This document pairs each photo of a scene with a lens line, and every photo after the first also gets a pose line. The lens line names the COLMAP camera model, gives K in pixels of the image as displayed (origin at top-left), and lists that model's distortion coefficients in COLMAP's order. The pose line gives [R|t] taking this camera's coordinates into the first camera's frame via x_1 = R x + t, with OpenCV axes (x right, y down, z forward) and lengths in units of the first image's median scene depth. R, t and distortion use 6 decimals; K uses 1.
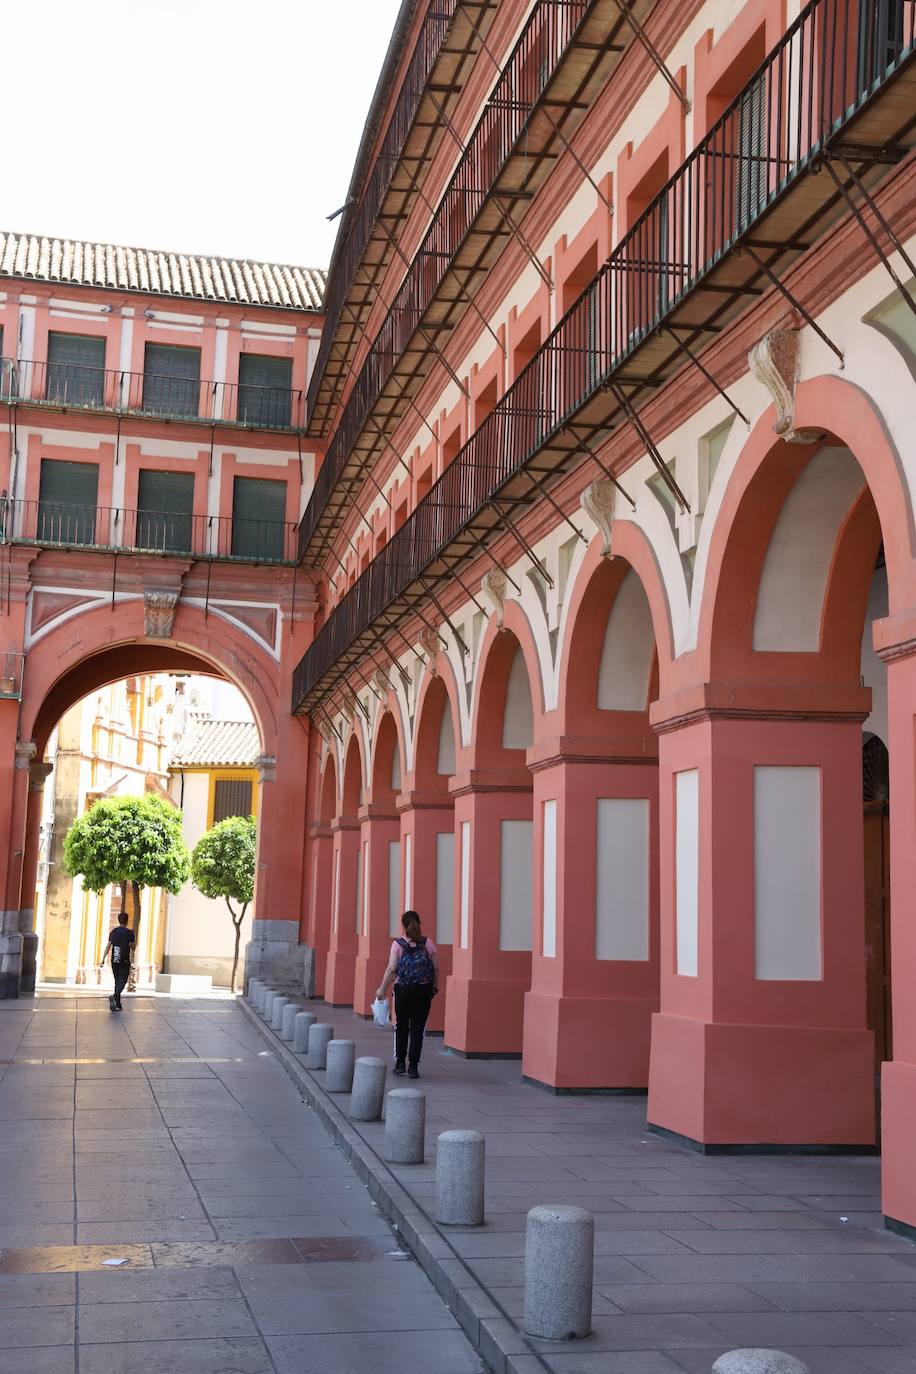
lens RADIAL K [[1689.5, 0, 463.5], [0, 1689.5, 693.3], [0, 0, 1]] dist [0.118992, 0.032272]
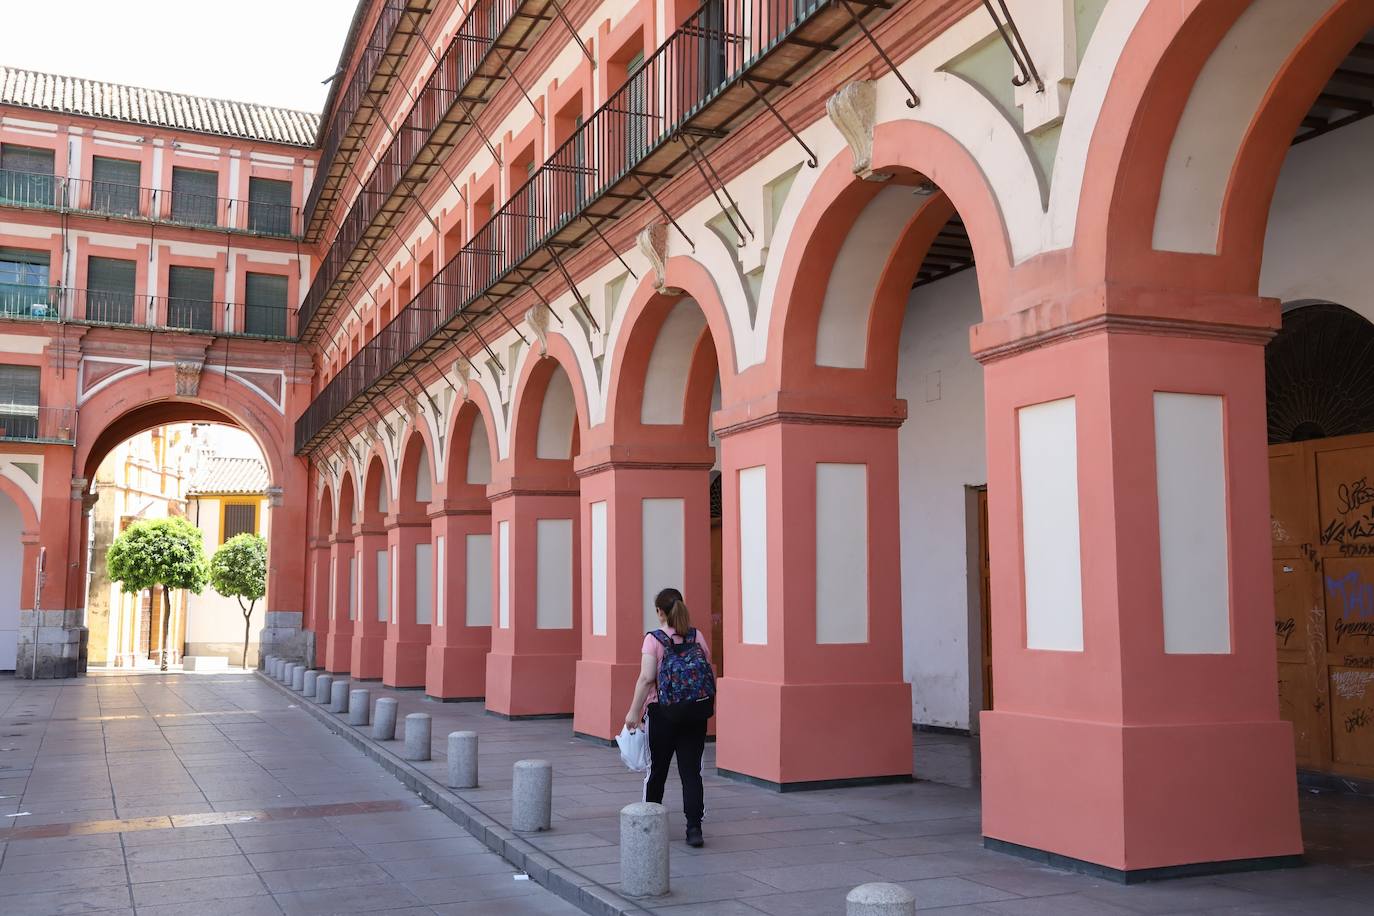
lens RADIAL K [[1323.5, 0, 657.7], [0, 1323.5, 458.6], [0, 0, 1]] dist [0.006065, 0.154420]
pose [[0.983541, -0.008258, 0.180497, -0.010235], [0.004295, 0.999741, 0.022335, -0.006565], [-0.180635, -0.021192, 0.983322, -0.060141]]
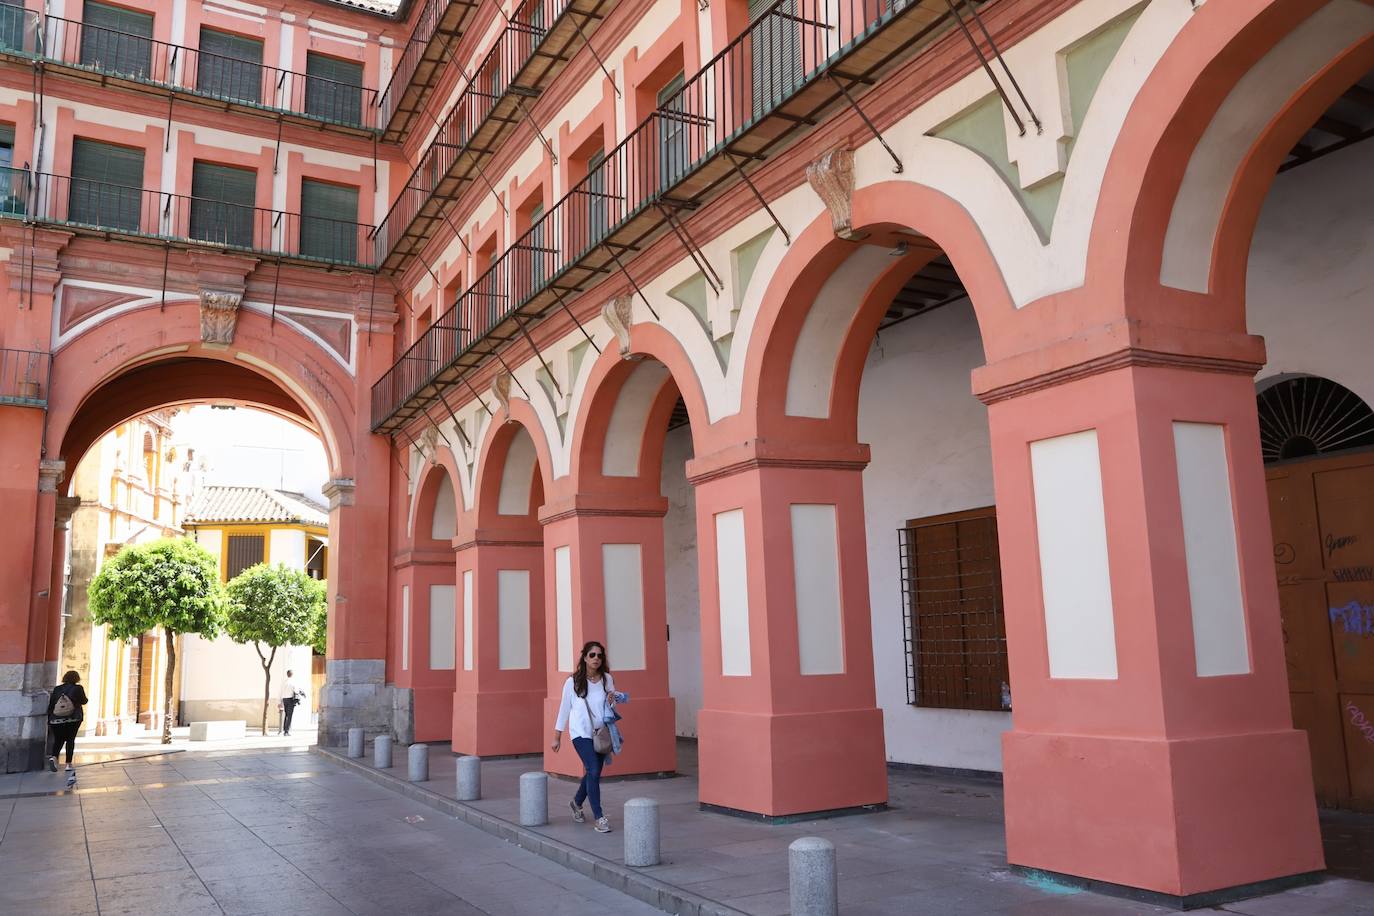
lens RADIAL K [[1113.8, 0, 687.0], [0, 1113.8, 458.0], [0, 0, 1]] dist [-0.061860, 0.081397]
pose [[0.956835, -0.005730, 0.290577, -0.113414], [0.016717, 0.999236, -0.035341, 0.050555], [-0.290152, 0.038673, 0.956199, 0.383630]]
